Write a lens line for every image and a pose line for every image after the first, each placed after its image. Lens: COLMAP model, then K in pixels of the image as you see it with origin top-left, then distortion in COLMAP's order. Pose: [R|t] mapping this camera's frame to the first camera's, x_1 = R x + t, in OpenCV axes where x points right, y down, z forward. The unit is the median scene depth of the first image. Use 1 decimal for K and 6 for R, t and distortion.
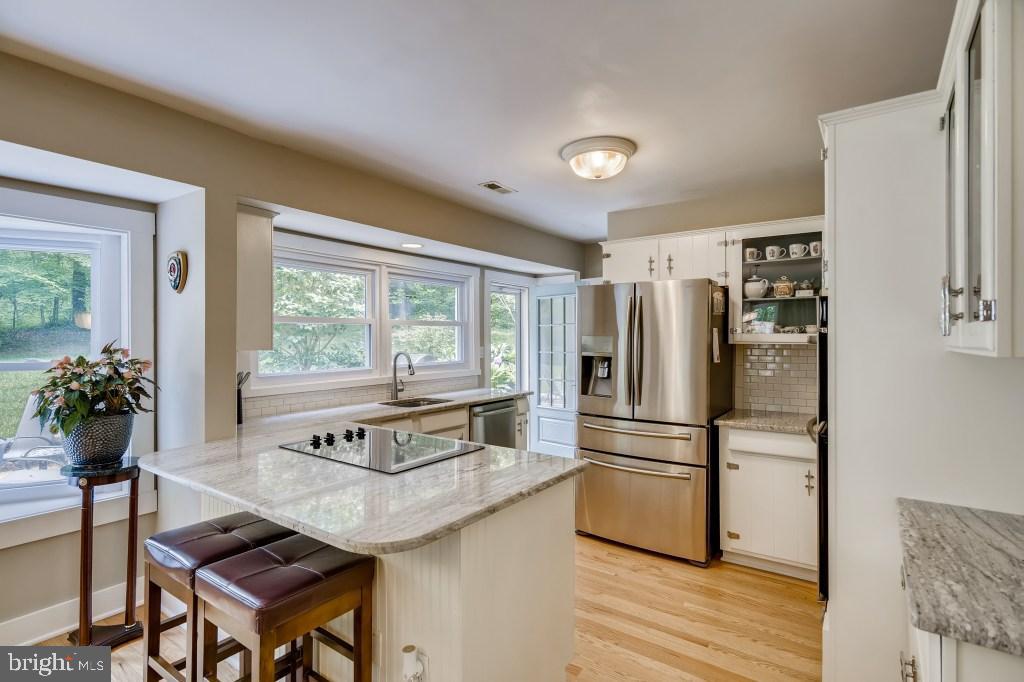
lens RADIAL K [[505.4, 0, 507.3], [0, 505.4, 337.6], [0, 0, 1]] dist [0.006333, -0.001303]
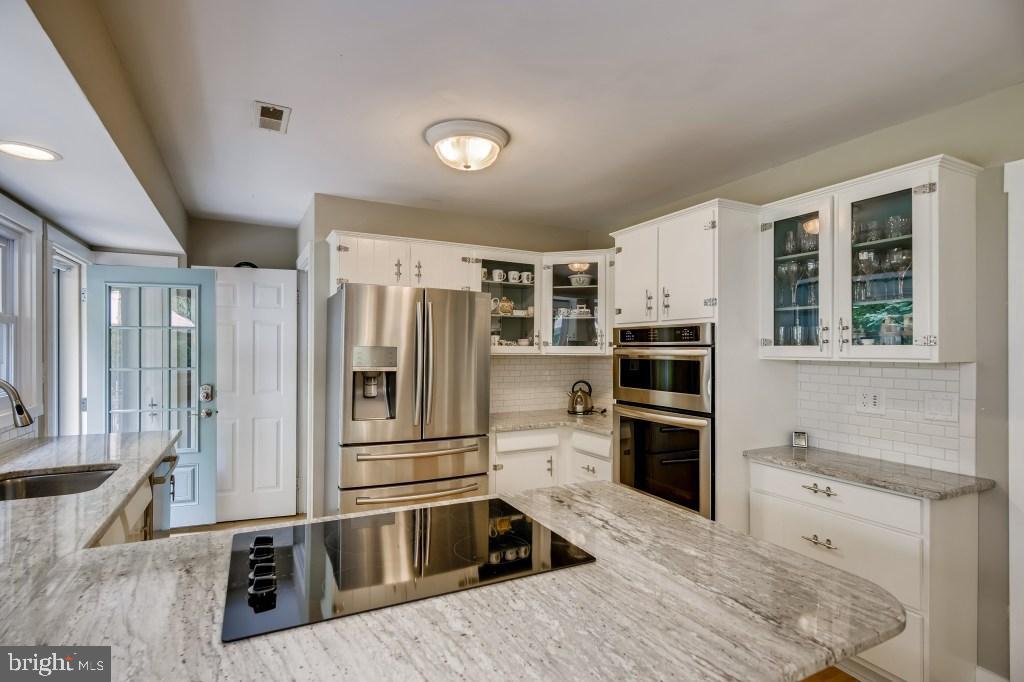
lens RADIAL K [[505.4, 0, 515.3], [0, 505.4, 346.3], [0, 0, 1]] dist [0.006333, -0.001303]
pose [[0.448884, 0.006340, 0.893568, -0.482798], [-0.007213, 0.999968, -0.003472, -0.002681], [-0.893561, -0.004887, 0.448915, 0.449460]]
